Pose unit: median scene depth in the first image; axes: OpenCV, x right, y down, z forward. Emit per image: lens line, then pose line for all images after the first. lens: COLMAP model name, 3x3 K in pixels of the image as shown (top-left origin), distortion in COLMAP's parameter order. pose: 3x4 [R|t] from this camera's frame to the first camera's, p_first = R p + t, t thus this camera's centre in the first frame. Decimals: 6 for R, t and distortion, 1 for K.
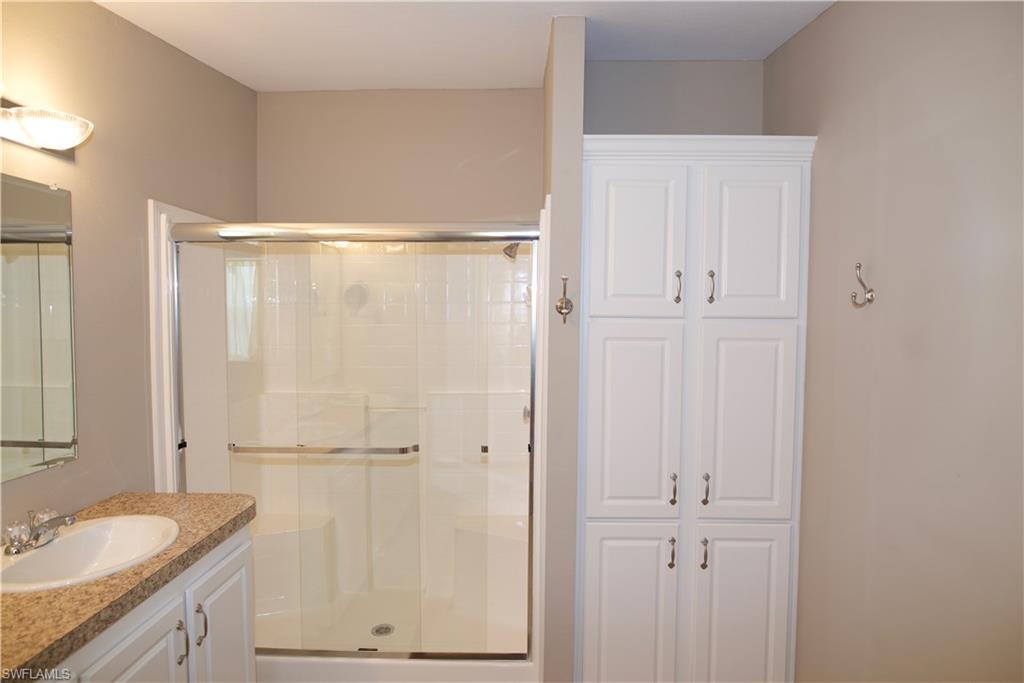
lens RADIAL K [[591.6, 0, 514.6], [0, 591.6, 344.8], [0, 0, 1]] dist [-0.005012, -0.001073]
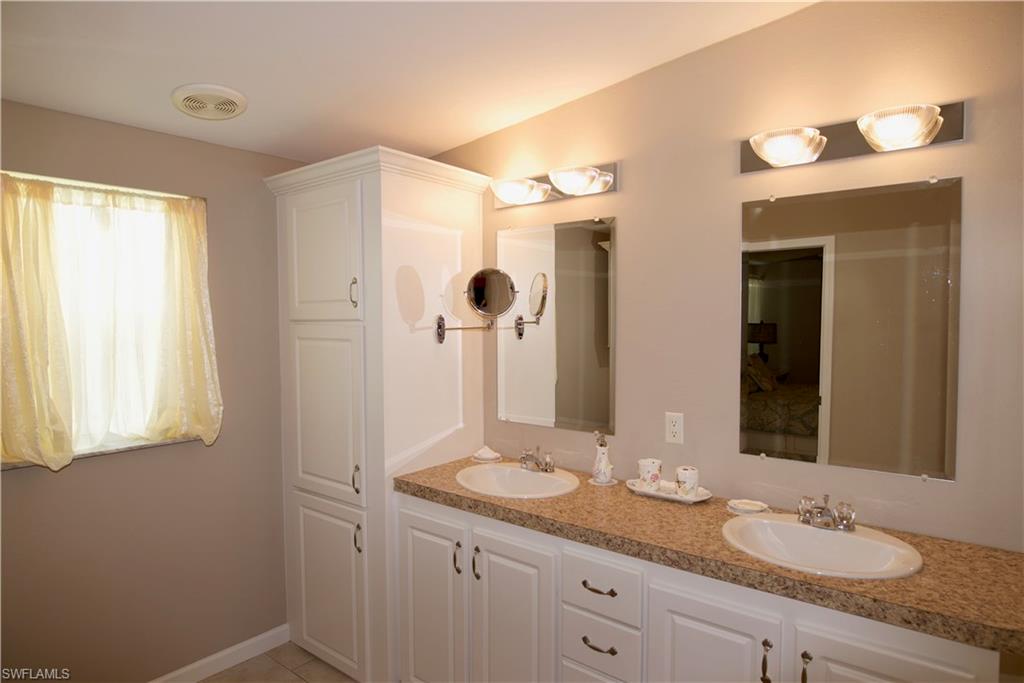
lens RADIAL K [[591.6, 0, 516.5], [0, 591.6, 340.5], [0, 0, 1]] dist [-0.005012, -0.001073]
pose [[-0.602110, 0.018008, -0.798210, 0.454994], [-0.040317, 0.997784, 0.052923, -0.048166], [0.797395, 0.064047, -0.600050, 1.319562]]
